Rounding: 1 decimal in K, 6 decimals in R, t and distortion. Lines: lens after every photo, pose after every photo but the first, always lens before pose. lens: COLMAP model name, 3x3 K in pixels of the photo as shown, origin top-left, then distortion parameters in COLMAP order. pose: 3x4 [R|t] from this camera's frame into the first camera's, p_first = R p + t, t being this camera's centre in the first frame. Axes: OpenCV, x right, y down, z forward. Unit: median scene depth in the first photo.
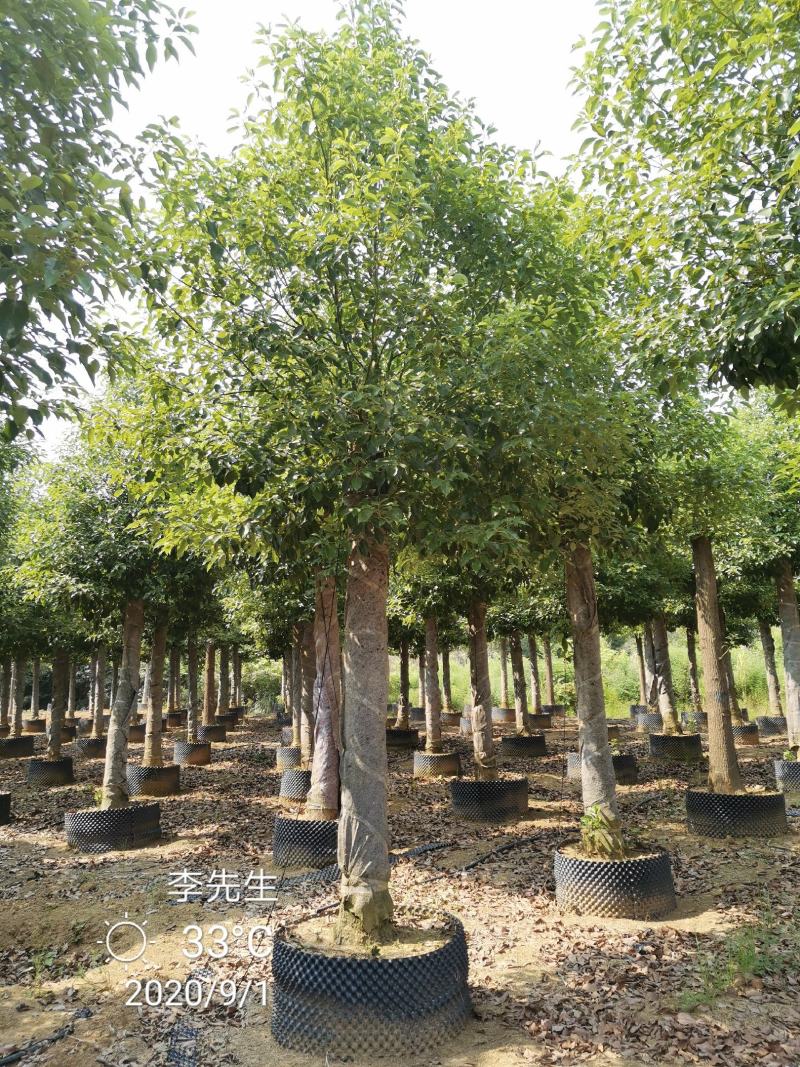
lens RADIAL K [[800.3, 0, 398.5], [0, 800.3, 526.7], [0, 0, 1]] dist [0.080135, -0.097736]
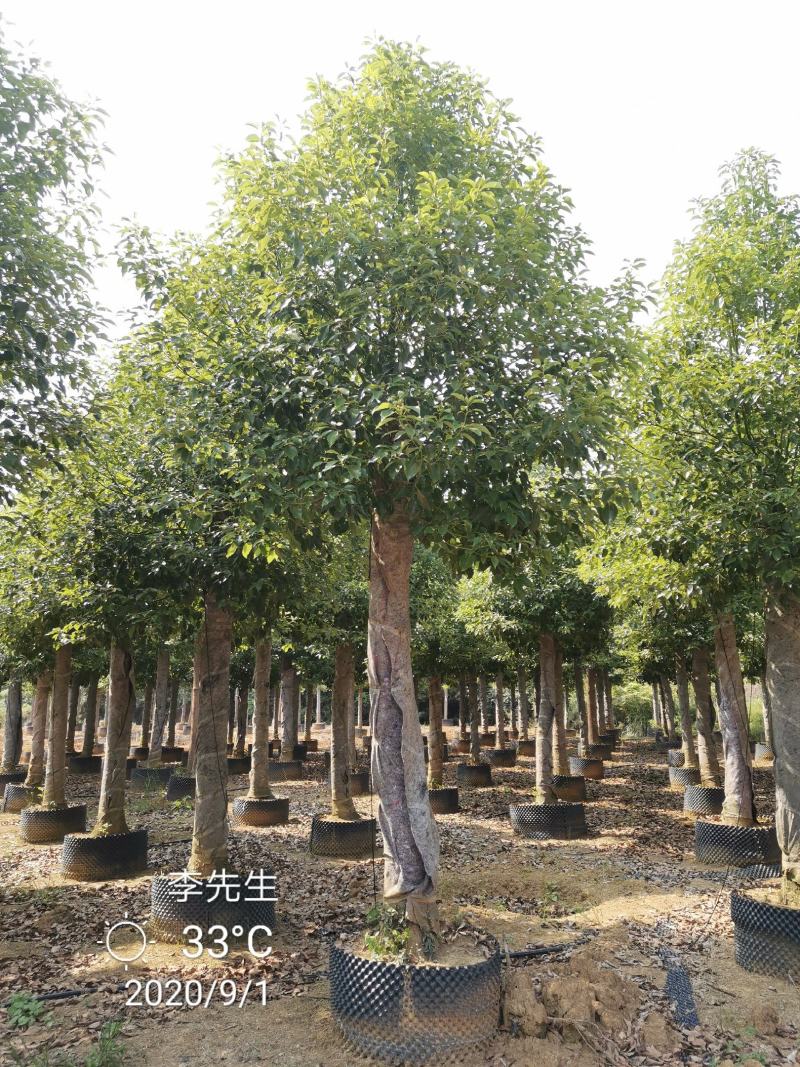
lens RADIAL K [[790.1, 0, 402.2], [0, 790.1, 532.5], [0, 0, 1]] dist [0.080960, -0.108973]
pose [[0.907547, -0.069896, -0.414093, -0.024850], [0.060634, 0.997529, -0.035486, -0.032291], [0.415550, 0.007097, 0.909542, -0.188882]]
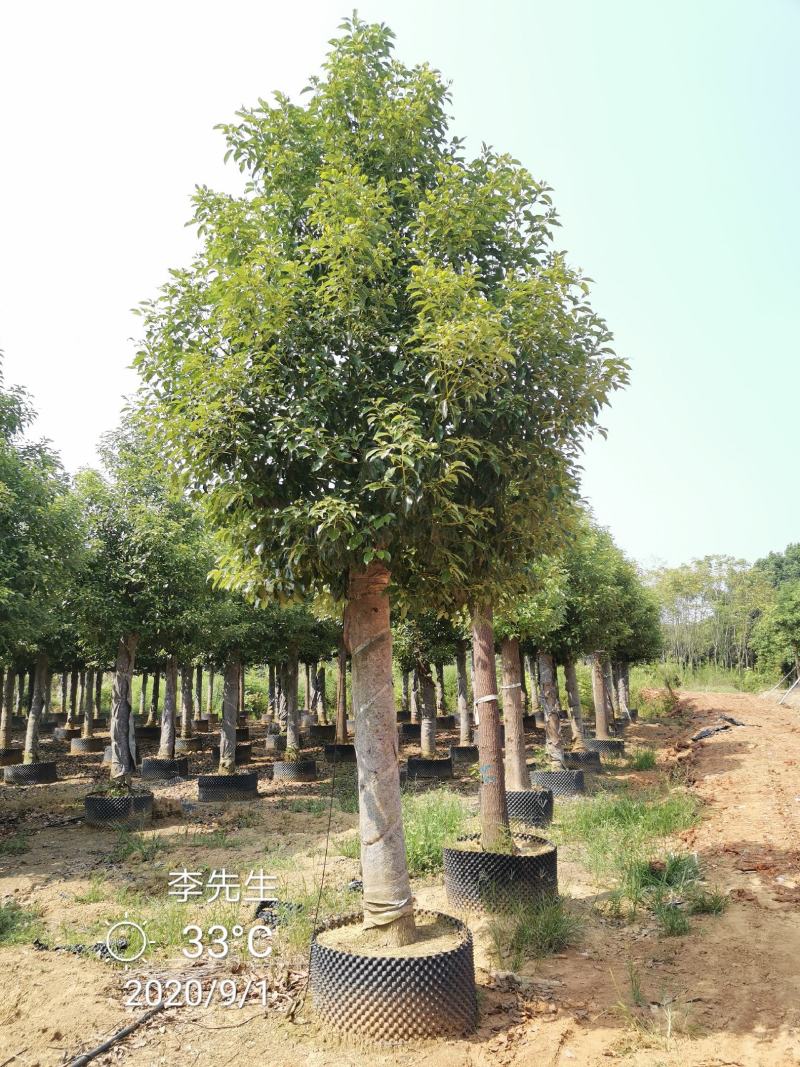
lens RADIAL K [[790.1, 0, 402.2], [0, 790.1, 532.5], [0, 0, 1]] dist [0.080960, -0.108973]
pose [[0.916981, 0.085673, 0.389622, -0.351934], [-0.083171, 0.996262, -0.023321, -0.224724], [-0.390164, -0.011020, 0.920680, -1.085528]]
